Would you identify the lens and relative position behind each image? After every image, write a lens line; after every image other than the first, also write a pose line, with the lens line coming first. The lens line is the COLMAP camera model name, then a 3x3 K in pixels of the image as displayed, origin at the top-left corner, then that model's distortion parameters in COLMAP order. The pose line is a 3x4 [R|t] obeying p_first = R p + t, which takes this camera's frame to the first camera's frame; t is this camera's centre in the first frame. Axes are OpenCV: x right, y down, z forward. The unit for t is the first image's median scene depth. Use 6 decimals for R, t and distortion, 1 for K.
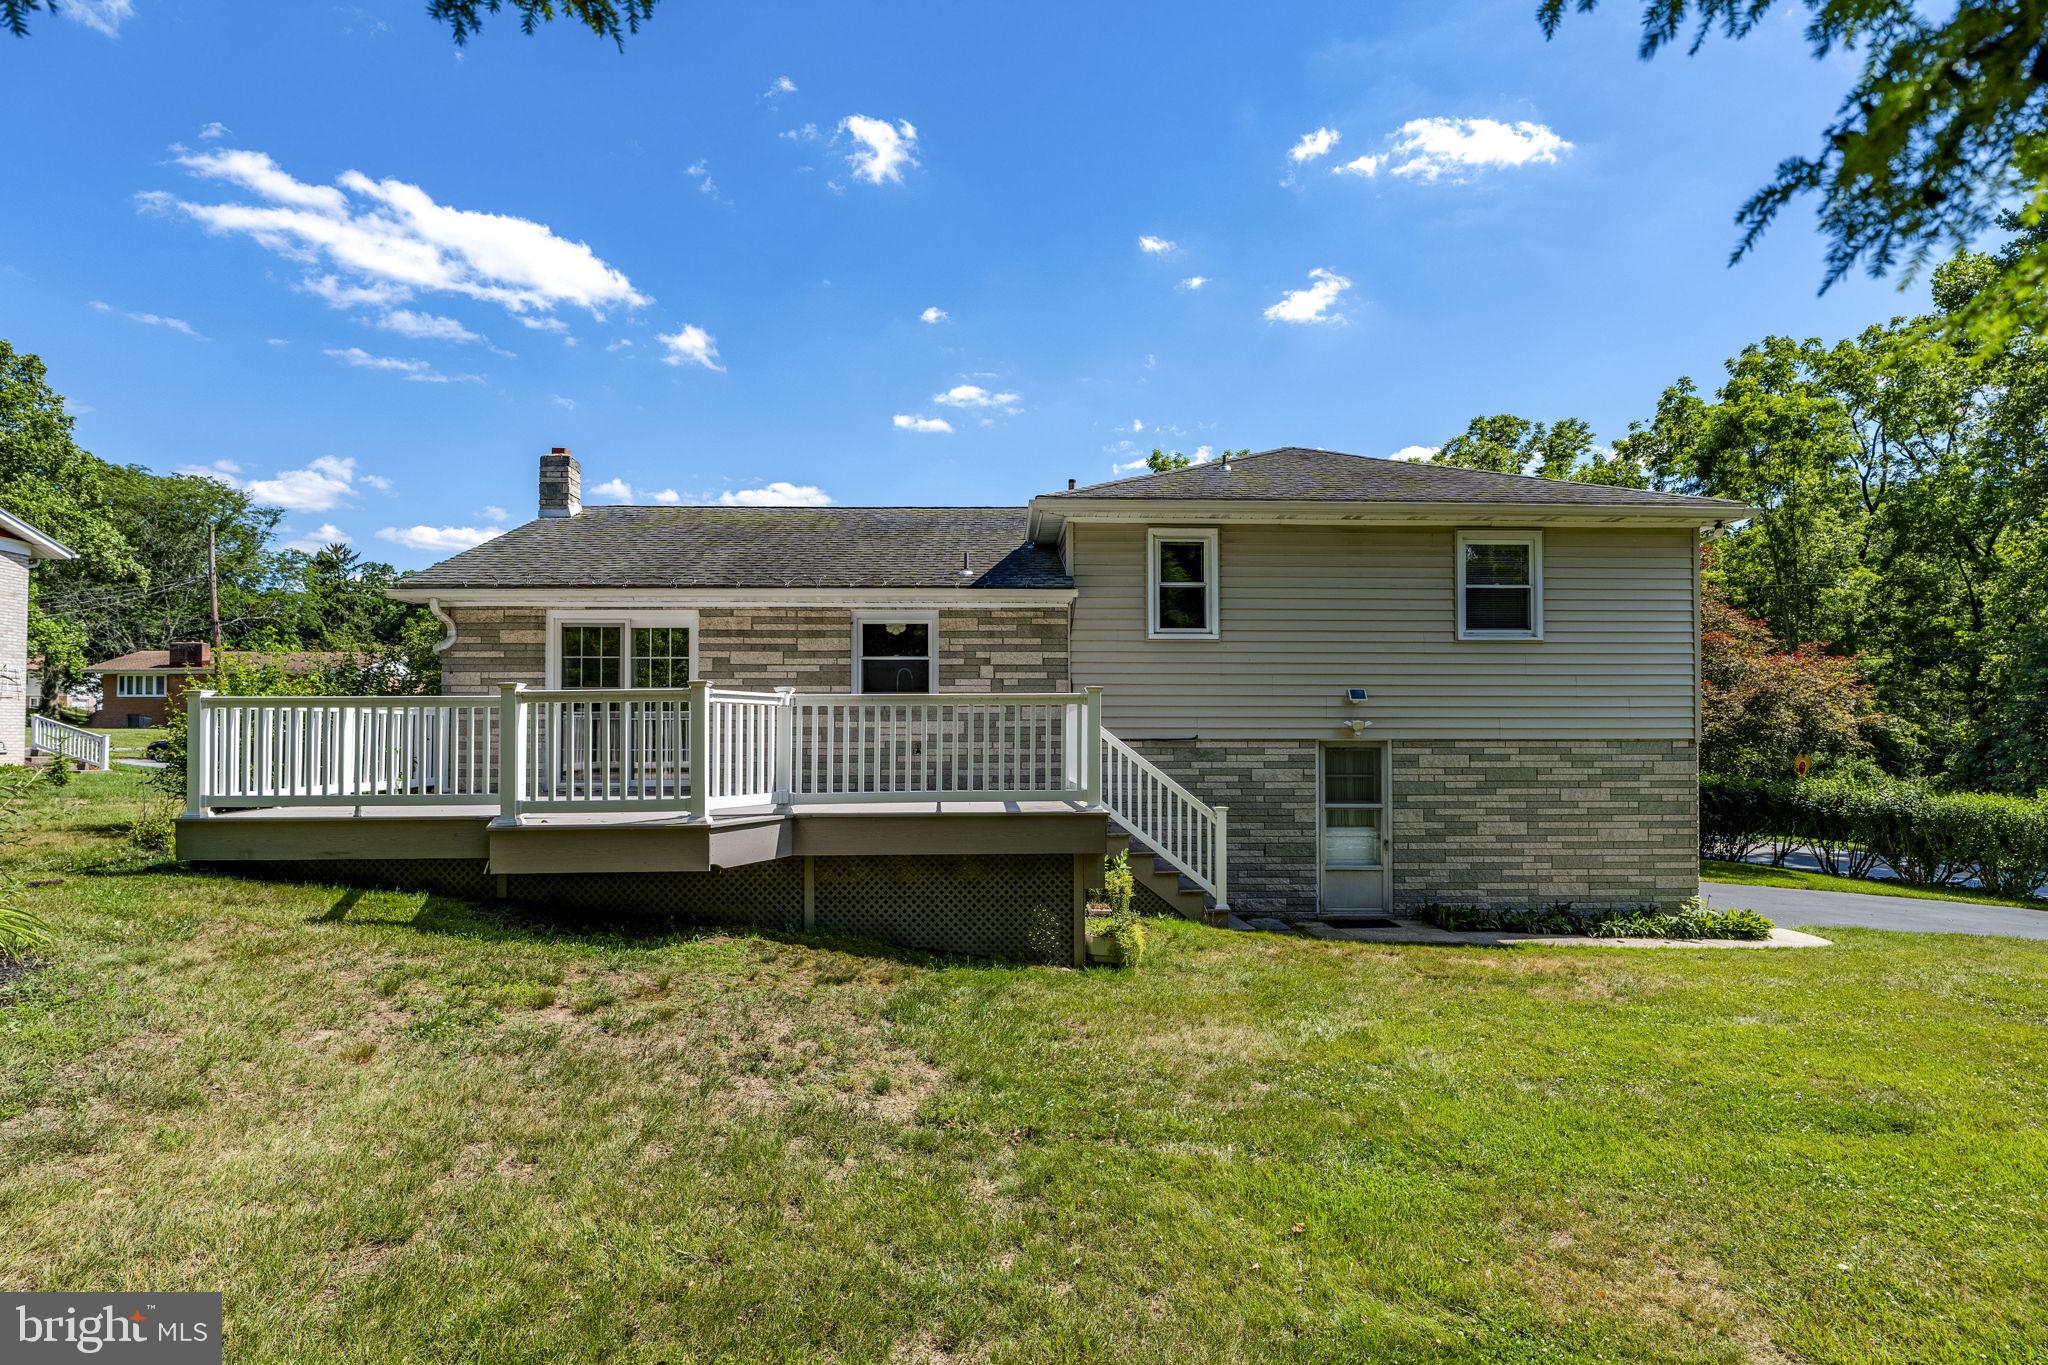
lens RADIAL K [[993.8, 0, 1023.0], [0, 993.8, 721.9], [0, 0, 1]] dist [-0.003206, -0.000591]
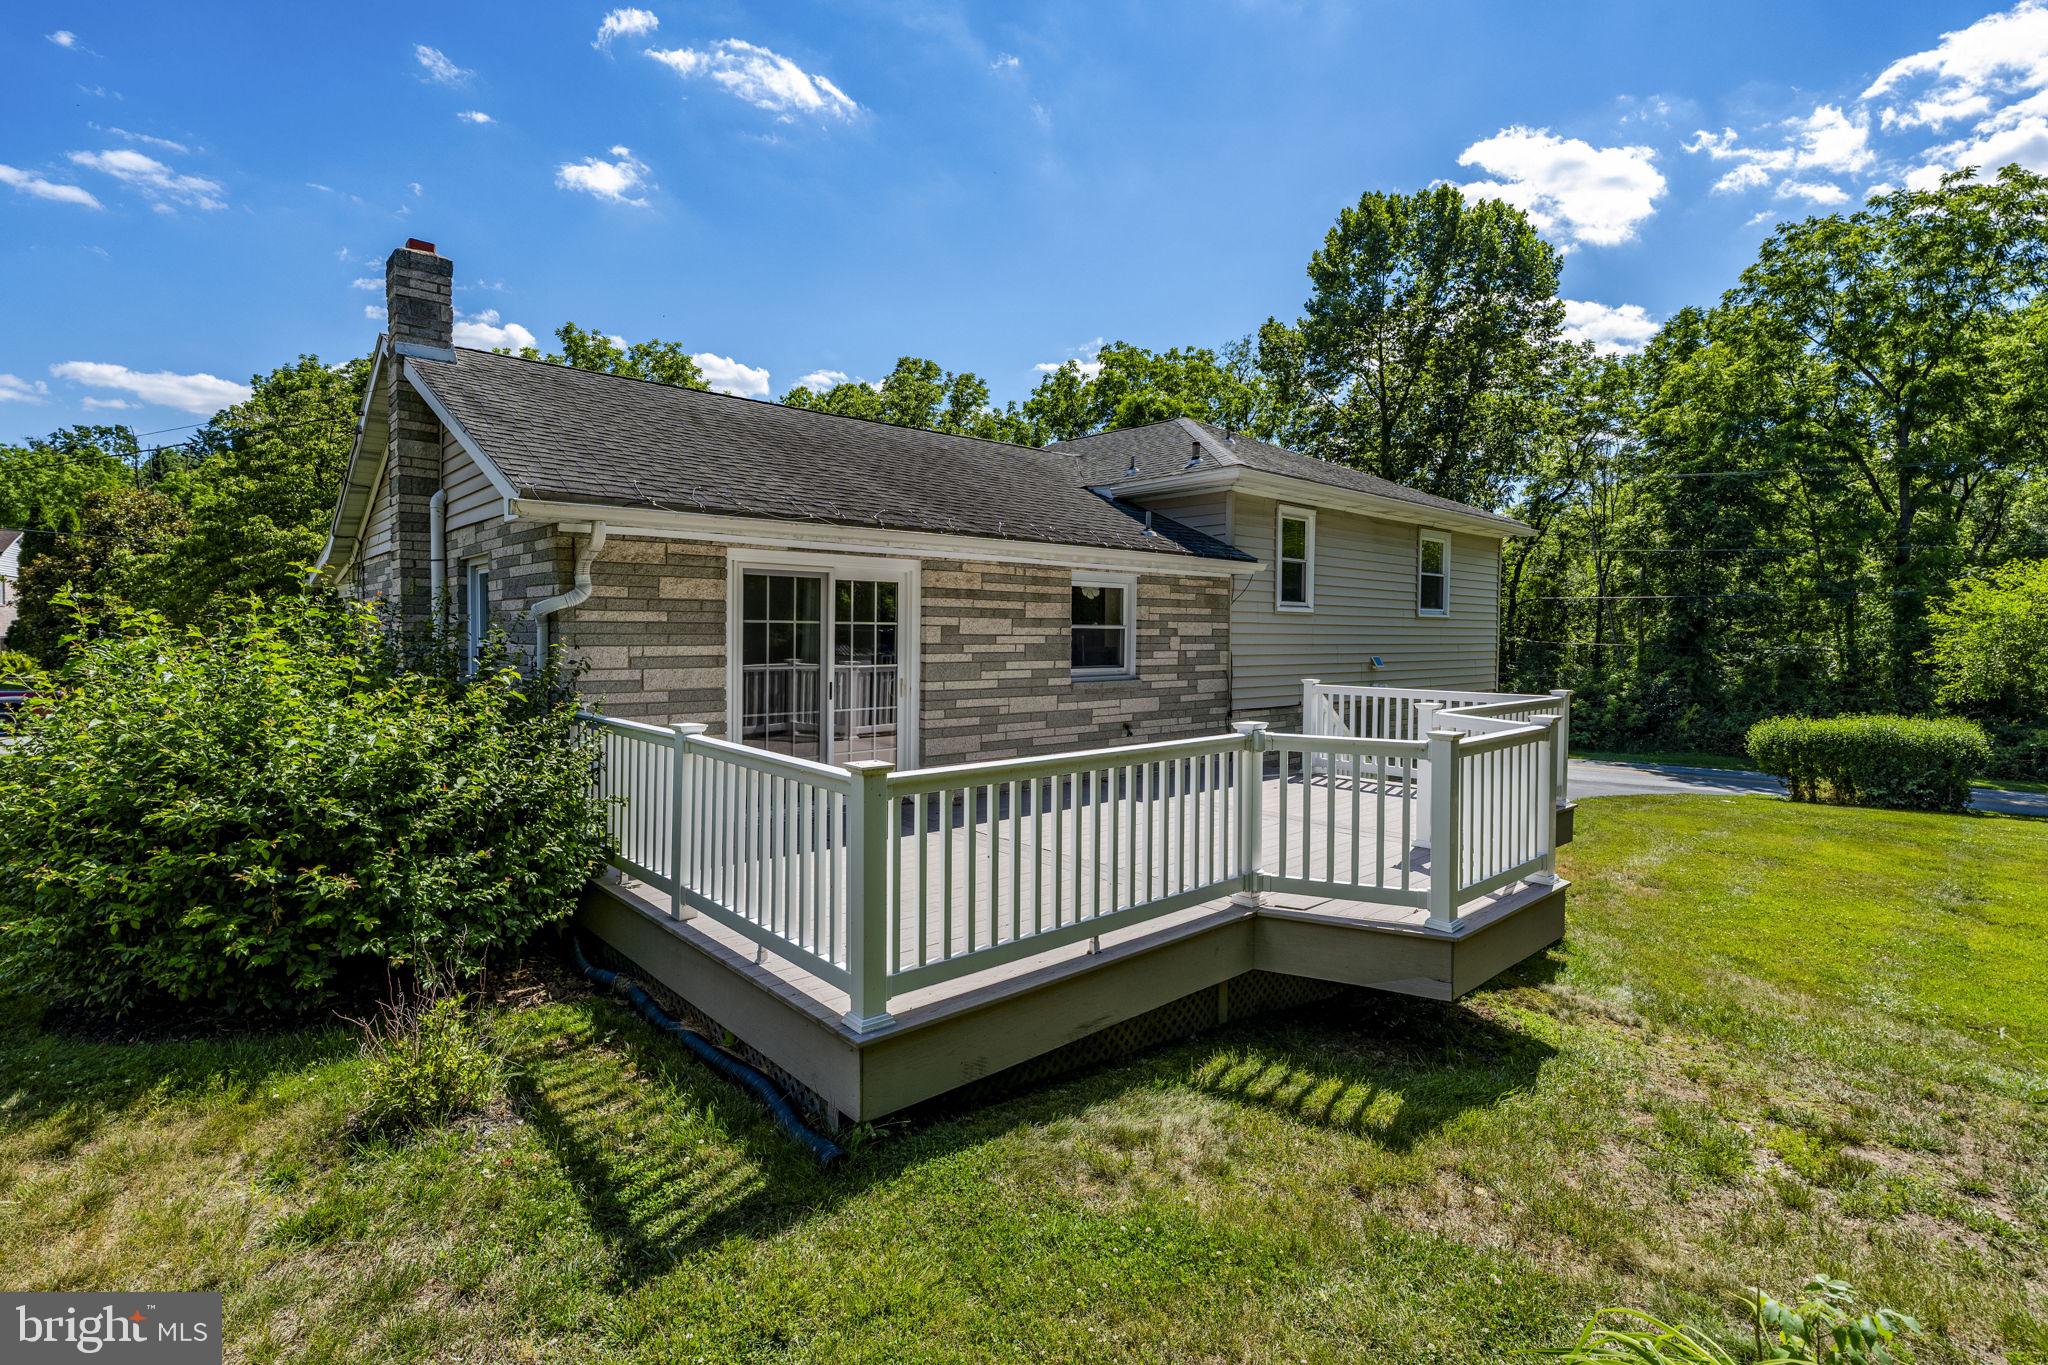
lens RADIAL K [[964.8, 0, 1028.7], [0, 964.8, 633.3], [0, 0, 1]] dist [0.027938, -0.022426]
pose [[0.761895, 0.006192, 0.647670, -0.727474], [-0.019006, 0.999737, 0.012801, -0.068839], [-0.647421, -0.022063, 0.761813, 0.398761]]
